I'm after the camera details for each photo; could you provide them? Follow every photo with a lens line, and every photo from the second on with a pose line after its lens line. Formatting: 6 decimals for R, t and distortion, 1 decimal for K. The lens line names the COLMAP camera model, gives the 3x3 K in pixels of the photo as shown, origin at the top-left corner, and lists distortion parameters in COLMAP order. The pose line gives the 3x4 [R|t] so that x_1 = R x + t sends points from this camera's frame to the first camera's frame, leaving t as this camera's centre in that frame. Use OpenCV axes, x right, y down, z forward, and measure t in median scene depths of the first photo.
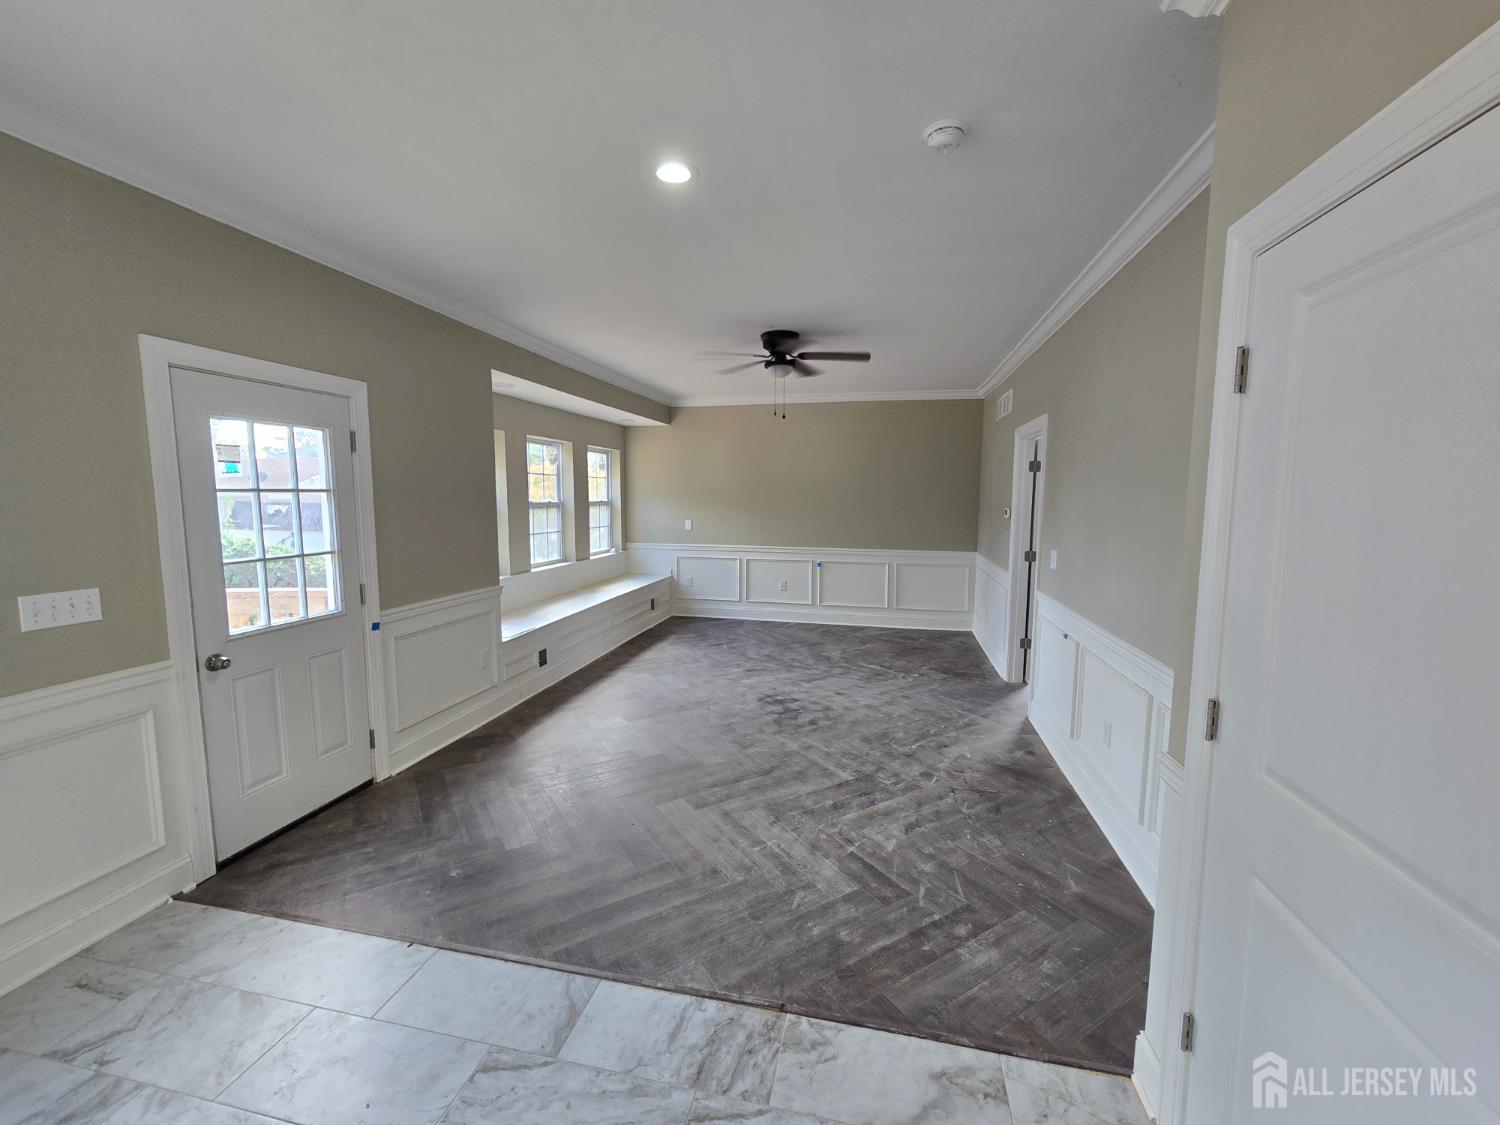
lens RADIAL K [[619.3, 0, 747.8], [0, 619.3, 565.8], [0, 0, 1]] dist [-0.000891, 0.001566]
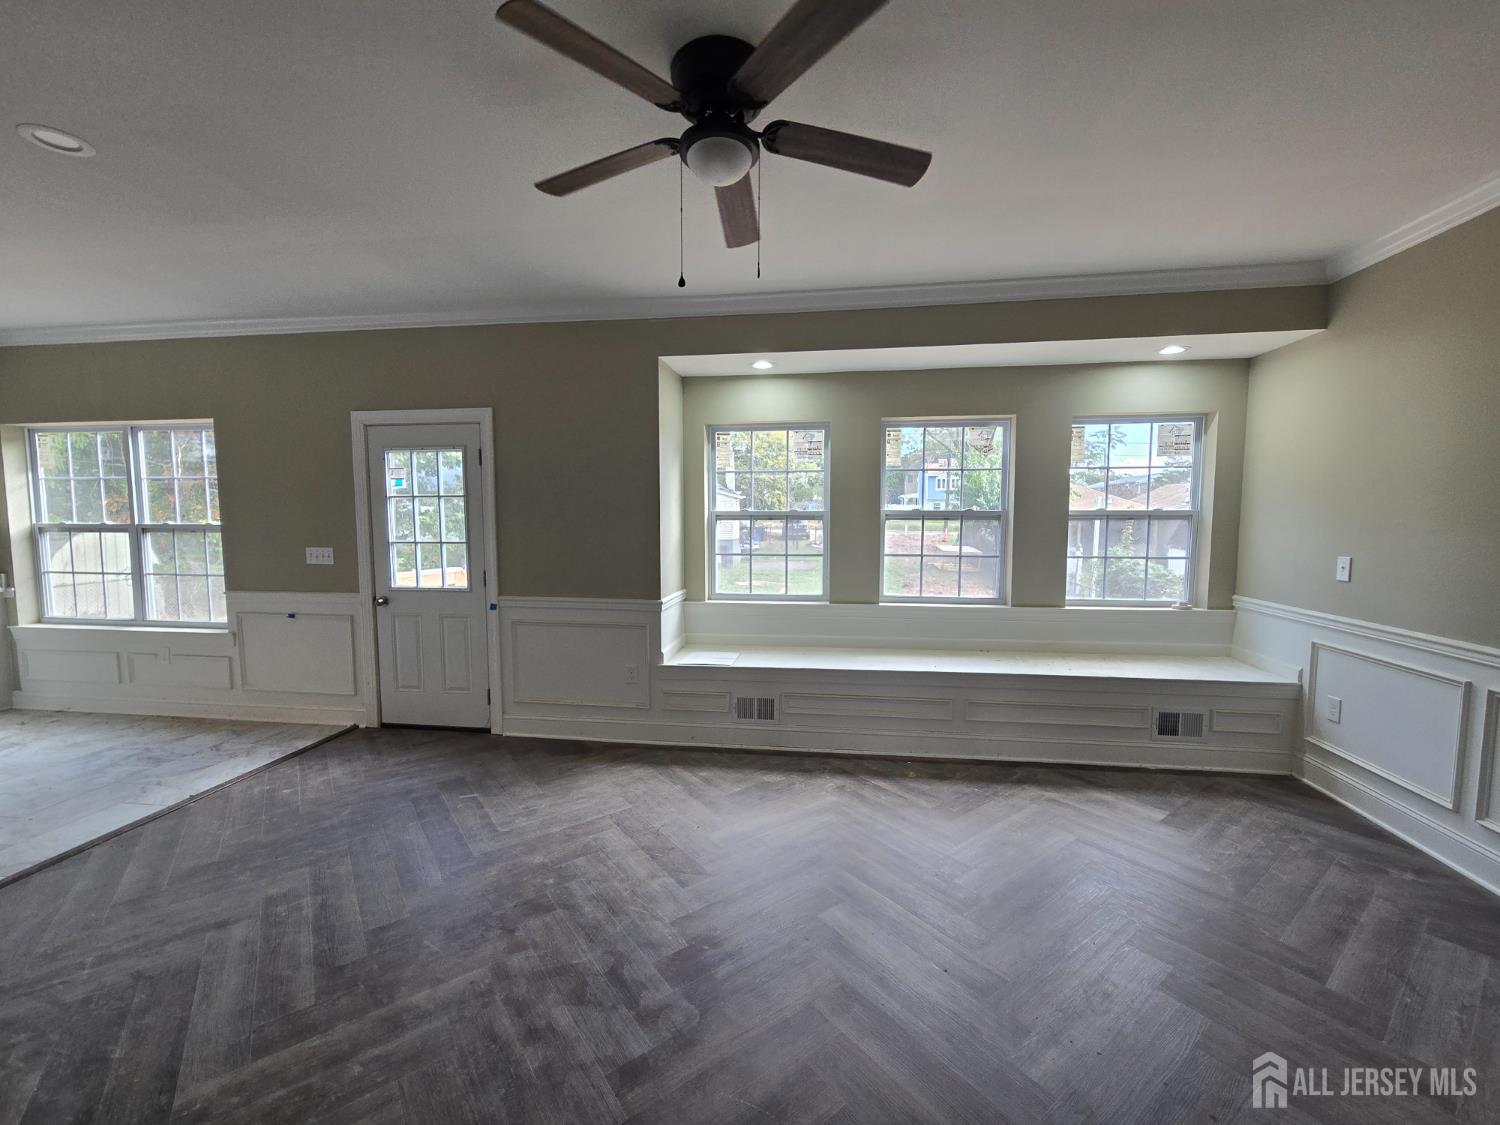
lens RADIAL K [[619.3, 0, 747.8], [0, 619.3, 565.8], [0, 0, 1]] dist [-0.000891, 0.001566]
pose [[0.071960, 0.075611, -0.994537, 0.547528], [-0.112379, 0.991388, 0.067240, -0.103080], [0.991056, 0.106926, 0.079838, 1.186999]]
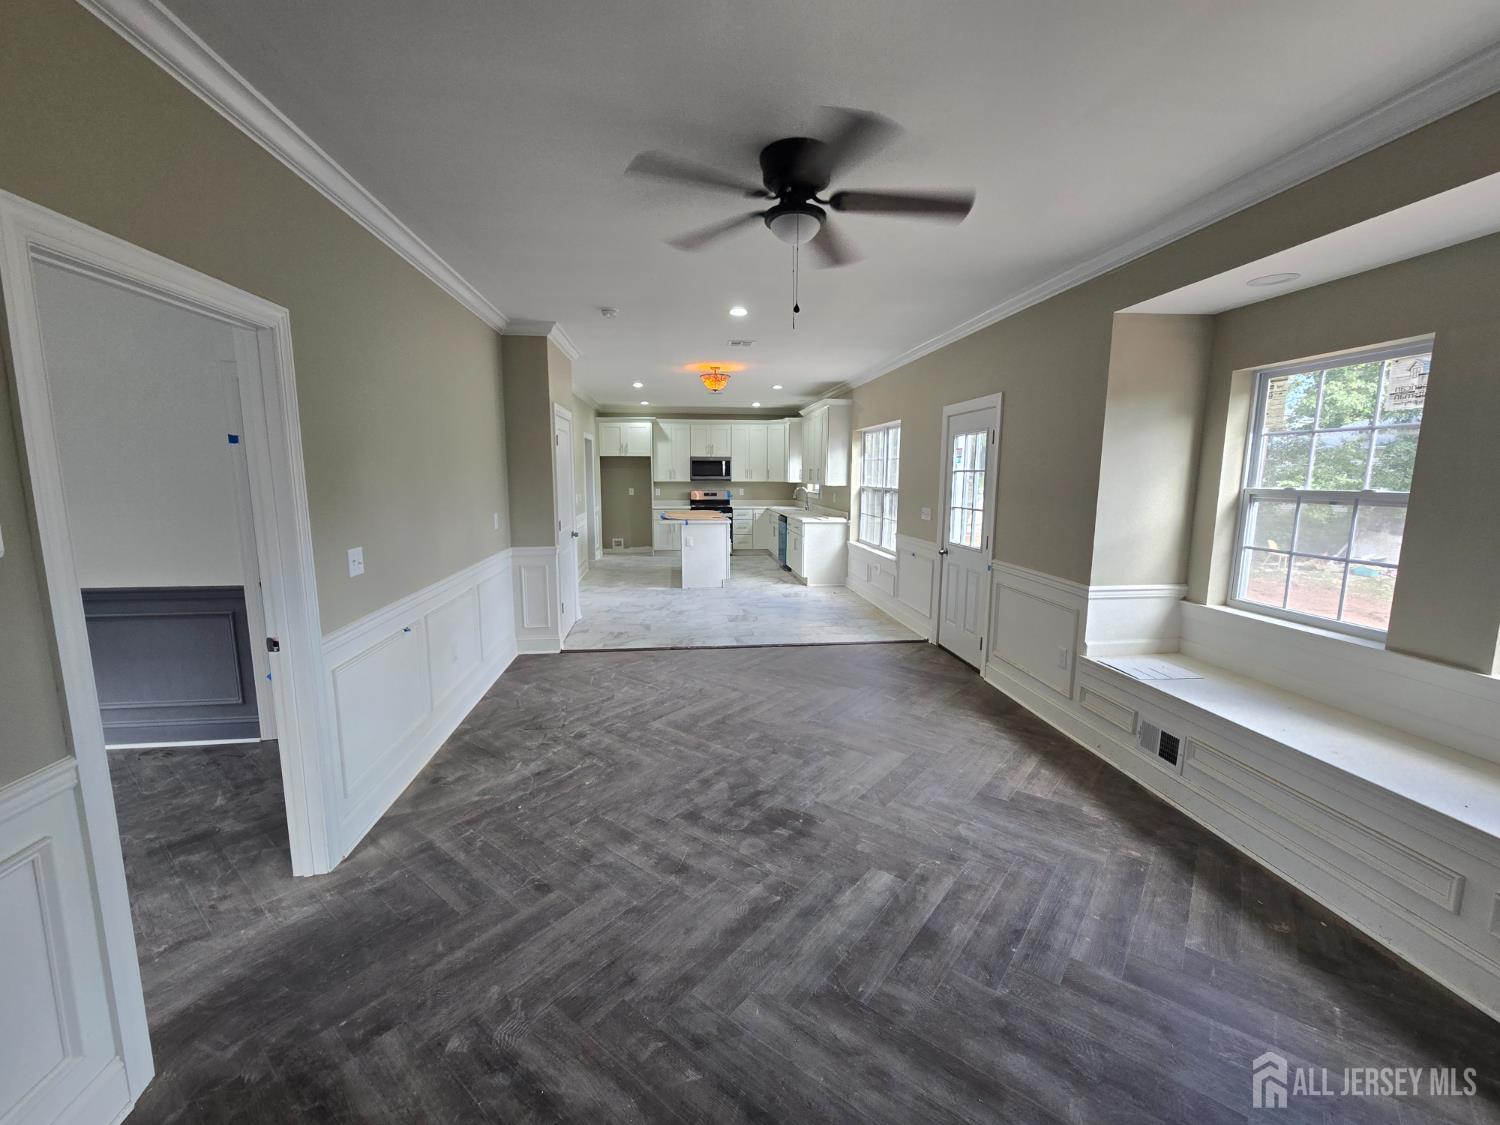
lens RADIAL K [[619.3, 0, 747.8], [0, 619.3, 565.8], [0, 0, 1]] dist [-0.000891, 0.001566]
pose [[-0.945725, 0.038871, -0.322635, 0.314309], [-0.046308, 0.966568, 0.252194, -0.200049], [0.321652, 0.253447, -0.912307, 1.792655]]
